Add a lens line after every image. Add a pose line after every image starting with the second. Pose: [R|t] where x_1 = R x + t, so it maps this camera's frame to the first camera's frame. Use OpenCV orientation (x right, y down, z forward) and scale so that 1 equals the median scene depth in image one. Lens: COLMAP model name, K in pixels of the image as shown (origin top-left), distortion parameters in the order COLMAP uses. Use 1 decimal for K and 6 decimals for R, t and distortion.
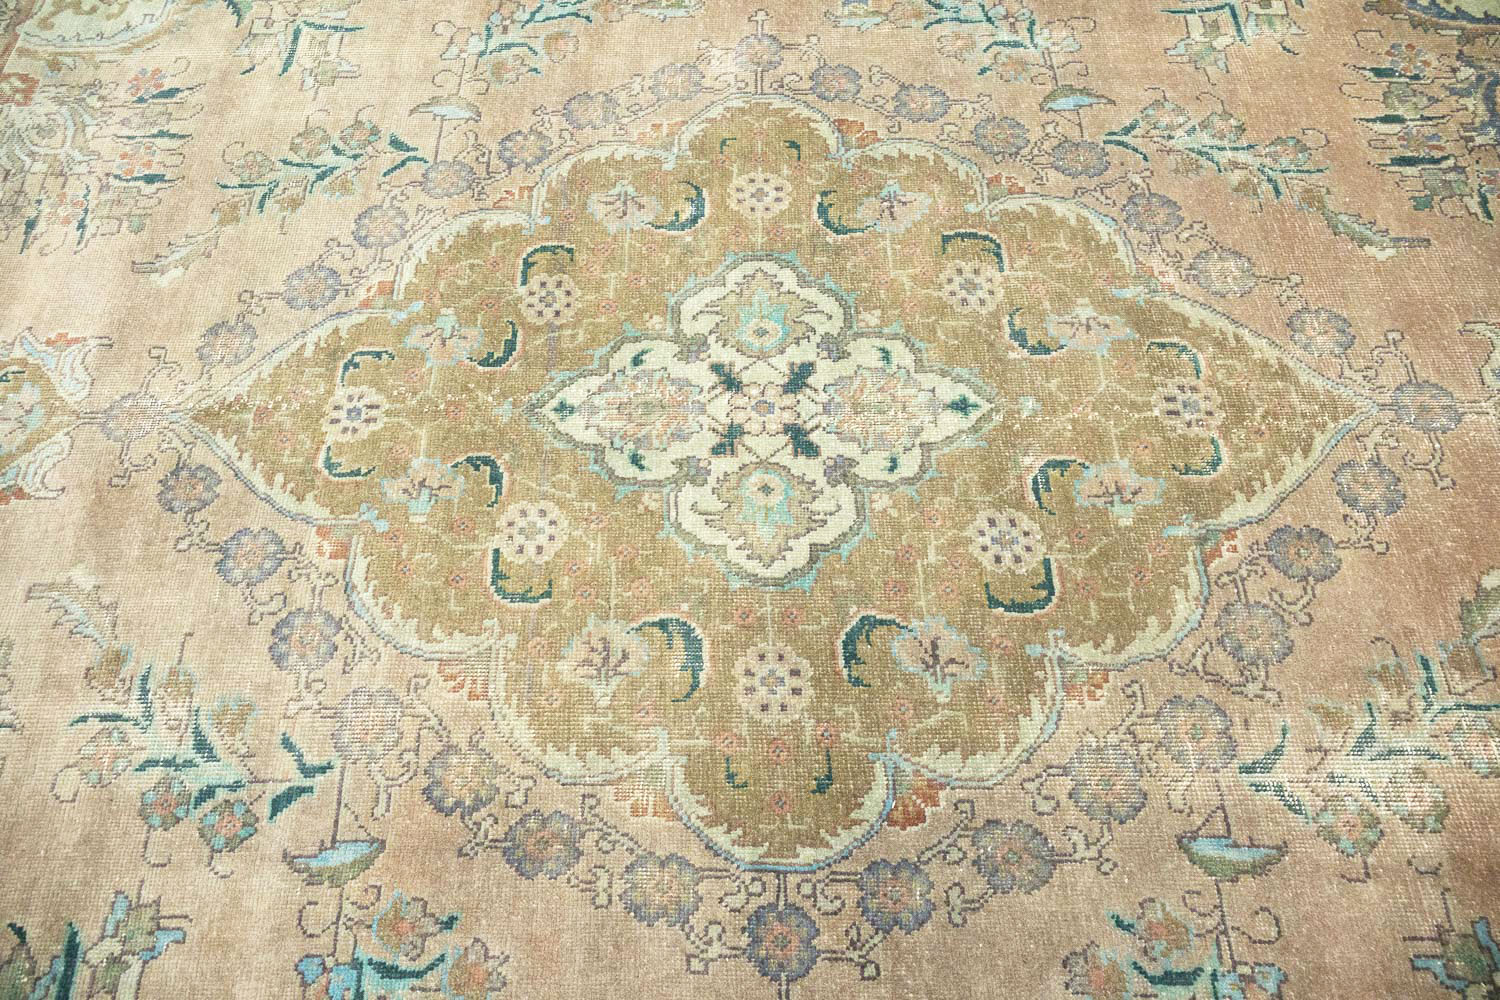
lens RADIAL K [[1248.1, 0, 737.0], [0, 1248.1, 493.8], [0, 0, 1]] dist [0.001038, 0.002425]
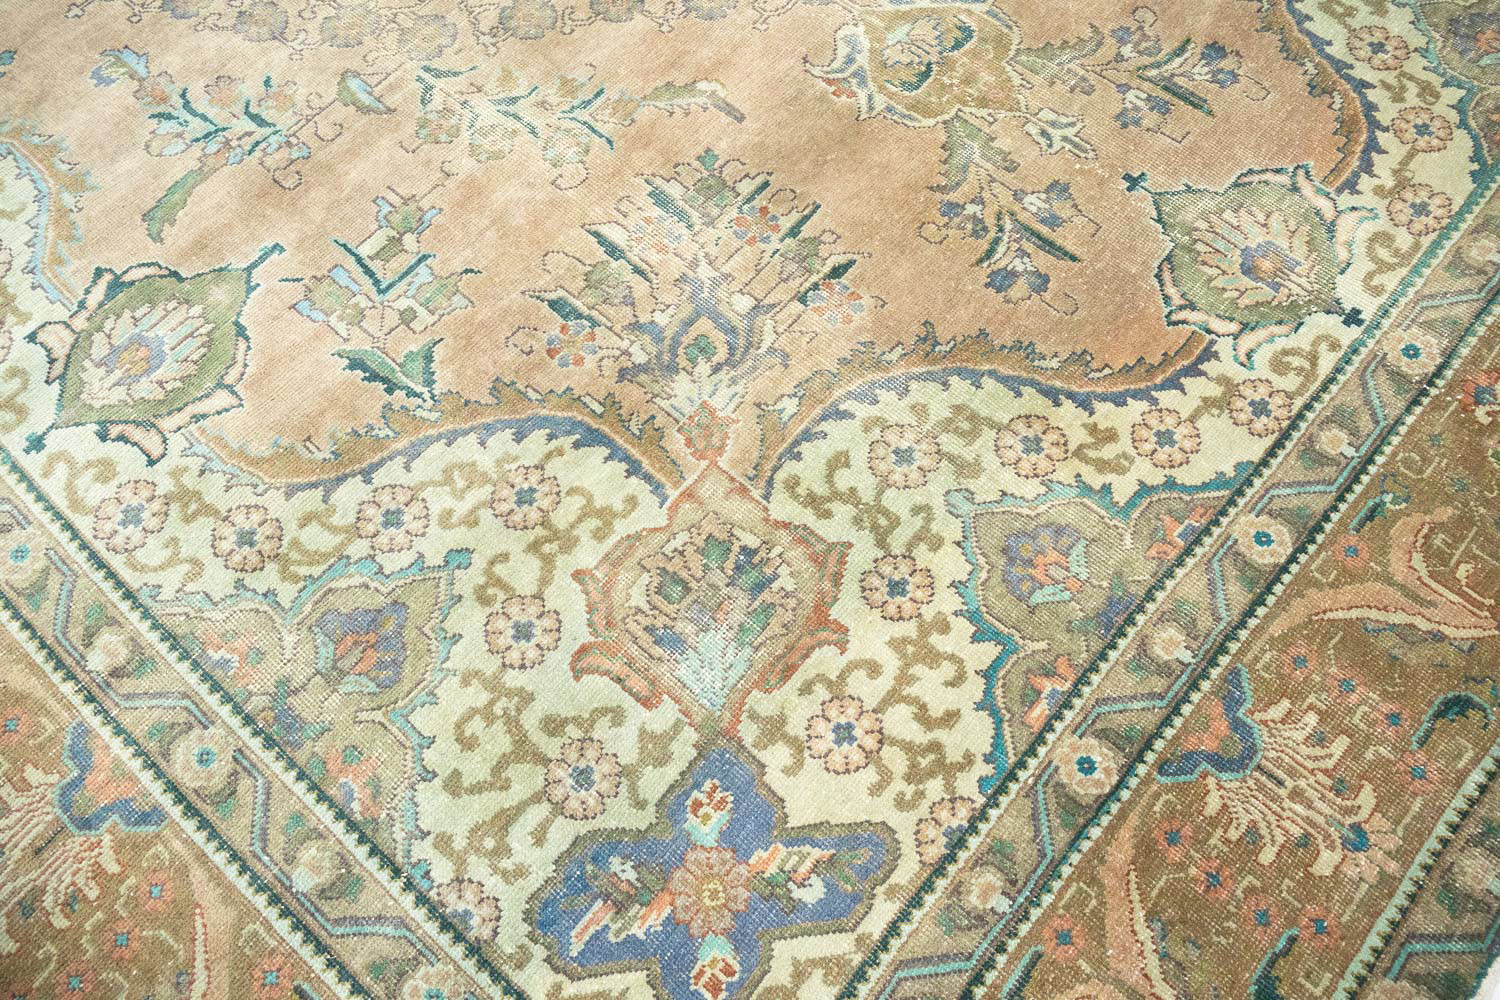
lens RADIAL K [[1225.2, 0, 741.5], [0, 1225.2, 496.3], [0, 0, 1]] dist [0.005182, -0.004507]
pose [[0.752791, 0.586172, -0.299513, 1.095177], [-0.557552, 0.809666, 0.183240, 0.139295], [0.349916, 0.029053, 0.936331, -0.054544]]
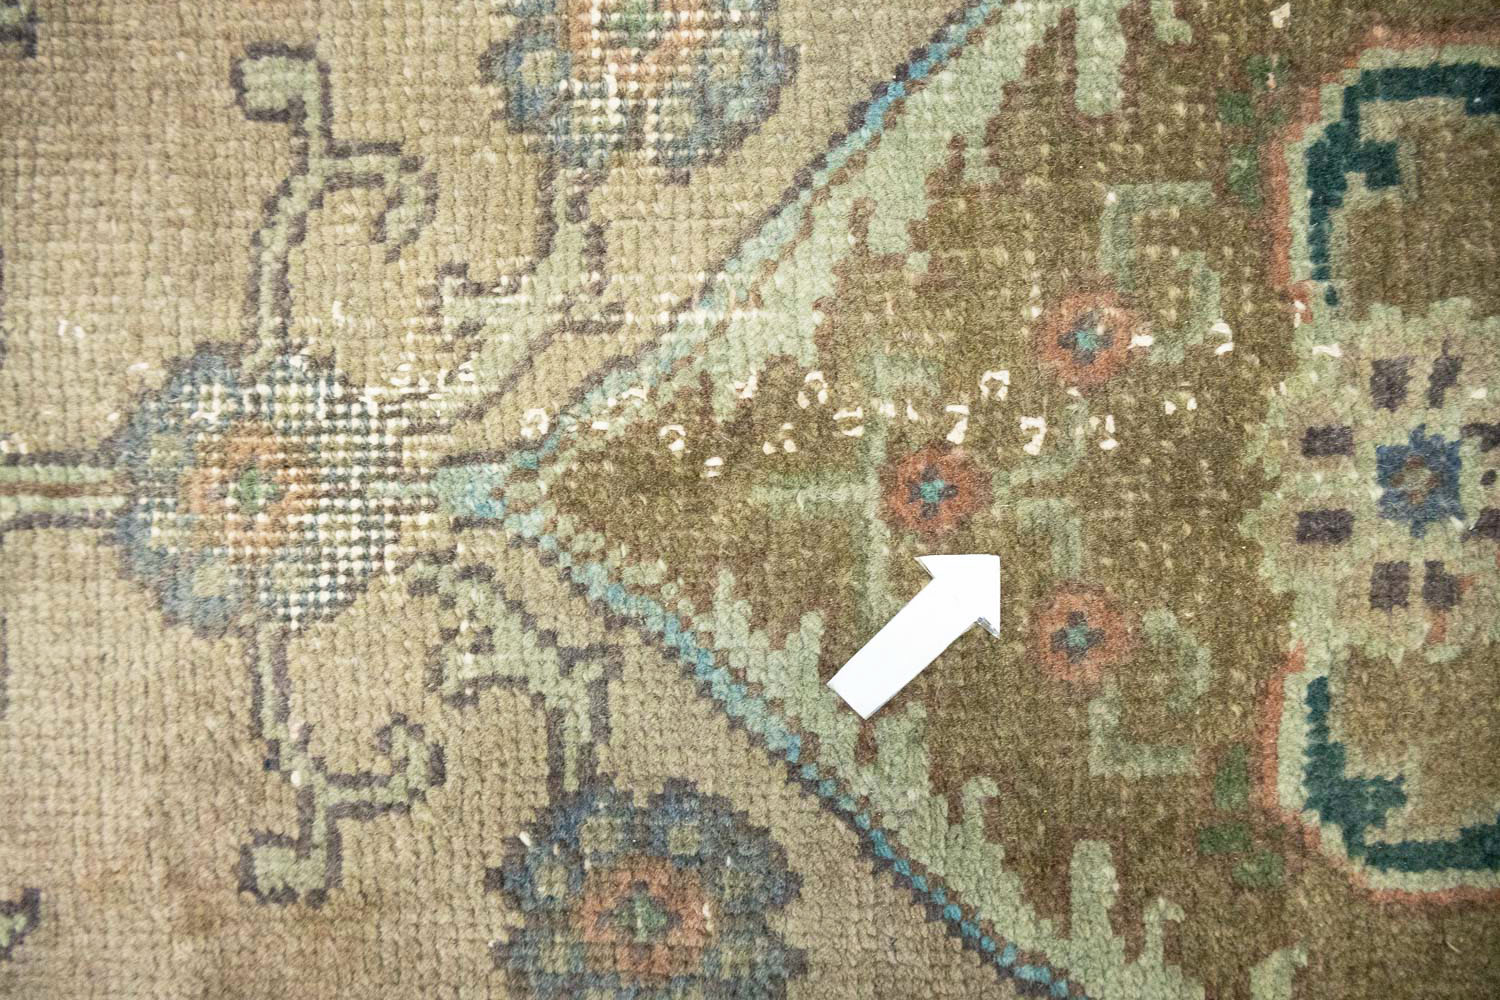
lens RADIAL K [[1248.1, 0, 737.0], [0, 1248.1, 493.8], [0, 0, 1]] dist [0.001038, 0.002425]
pose [[0.999749, -0.012862, -0.018362, -0.413746], [0.020512, 0.855362, 0.517624, -0.165205], [0.009048, -0.517870, 0.855411, 0.850680]]
